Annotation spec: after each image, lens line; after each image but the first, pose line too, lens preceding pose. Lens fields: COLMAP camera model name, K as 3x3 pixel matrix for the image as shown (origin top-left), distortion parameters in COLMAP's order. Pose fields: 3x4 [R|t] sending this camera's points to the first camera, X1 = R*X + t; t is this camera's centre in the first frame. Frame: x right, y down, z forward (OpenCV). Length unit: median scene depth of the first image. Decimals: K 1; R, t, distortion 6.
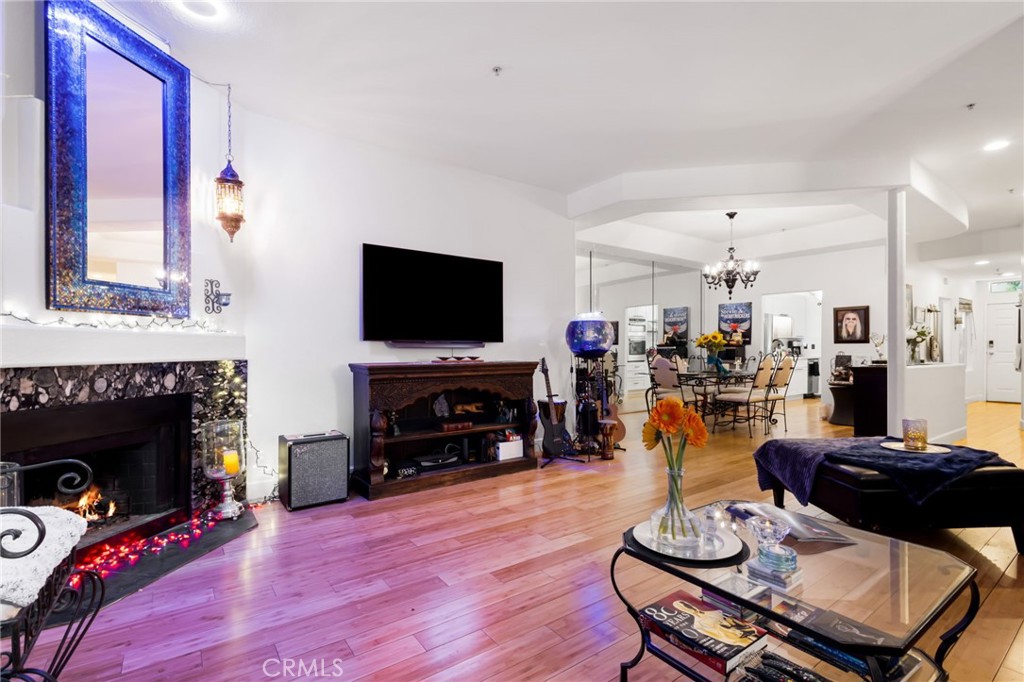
lens RADIAL K [[481.2, 0, 504.0], [0, 481.2, 346.5], [0, 0, 1]] dist [0.020882, -0.002808]
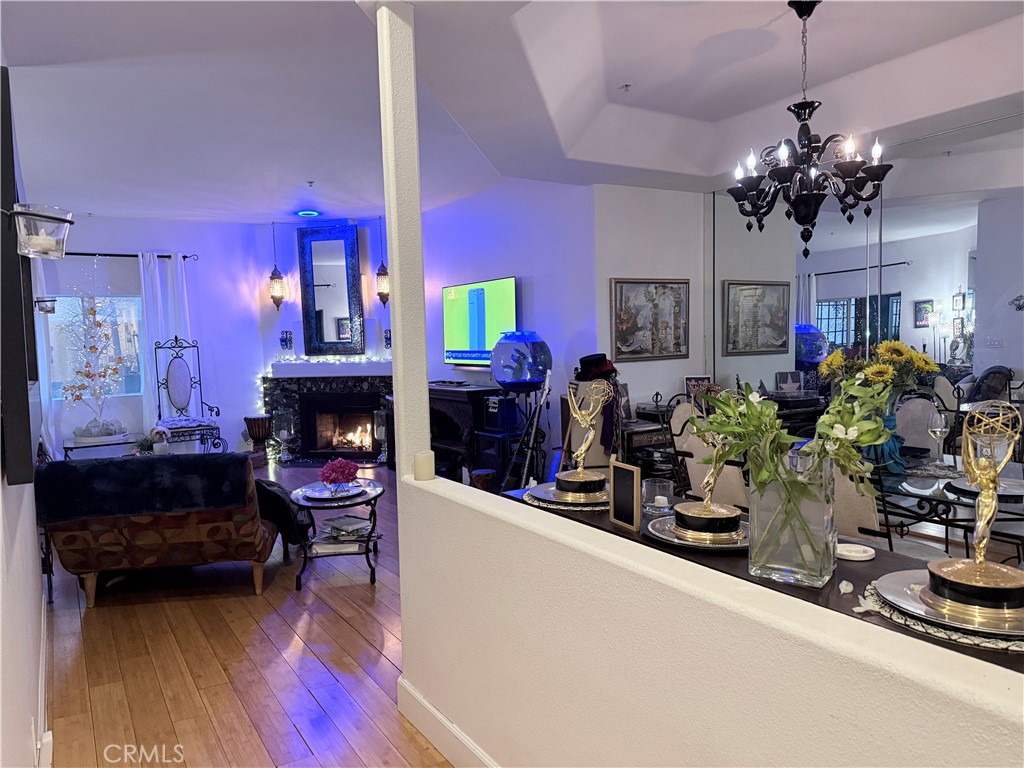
lens RADIAL K [[717.0, 0, 521.4], [0, 717.0, 389.5], [0, 0, 1]] dist [0.072813, -0.056569]
pose [[-0.052481, 0.075063, -0.995797, 2.101224], [0.036951, 0.996634, 0.073179, -0.098947], [0.997938, -0.032955, -0.055078, 1.709519]]
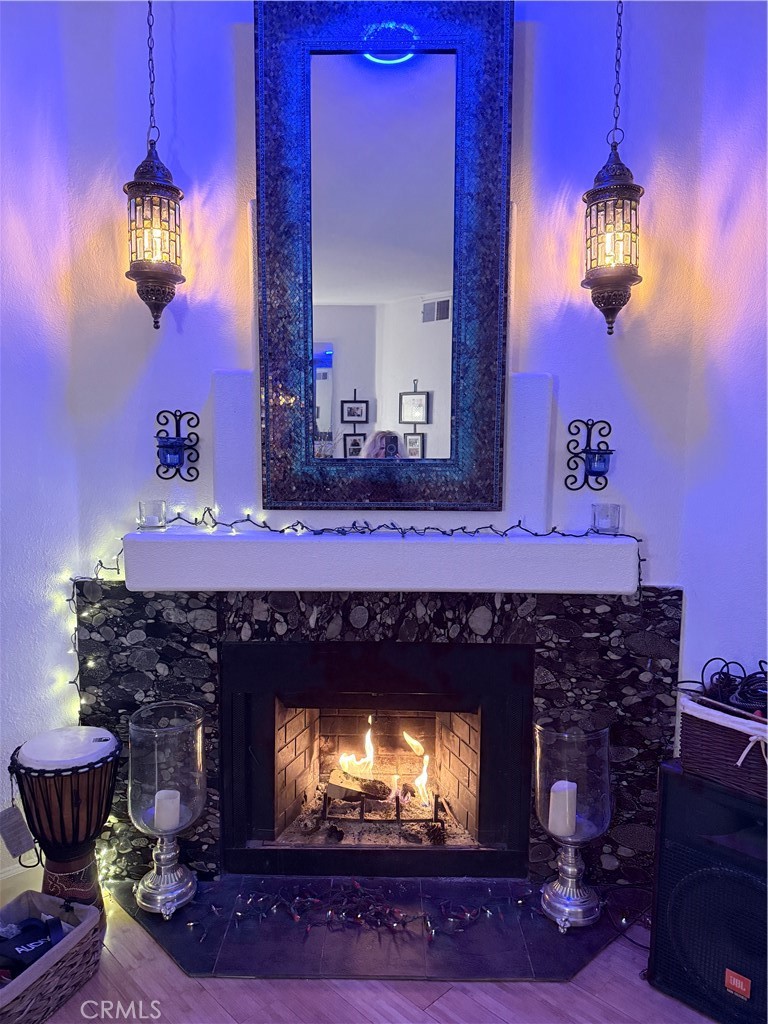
lens RADIAL K [[717.0, 0, 377.9], [0, 717.0, 516.6], [0, 0, 1]] dist [0.072813, -0.056569]
pose [[0.157143, 0.092432, -0.983241, 0.078698], [0.000836, 0.995598, 0.093728, -0.115610], [0.987575, -0.015551, 0.156374, 0.719373]]
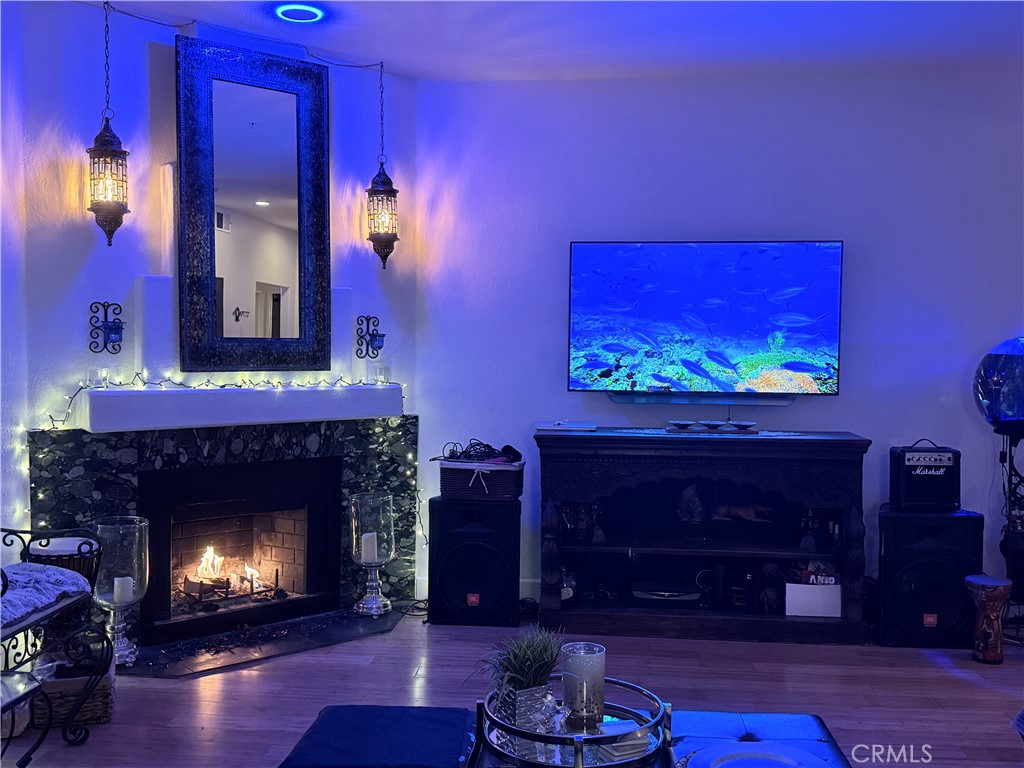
lens RADIAL K [[993.0, 0, 506.9], [0, 993.0, 382.2], [0, 0, 1]] dist [0.109517, 0.000000]
pose [[0.759505, 0.033808, -0.649622, 0.673783], [-0.006019, 0.998971, 0.044952, -0.109903], [0.650474, -0.030231, 0.758927, -0.103215]]
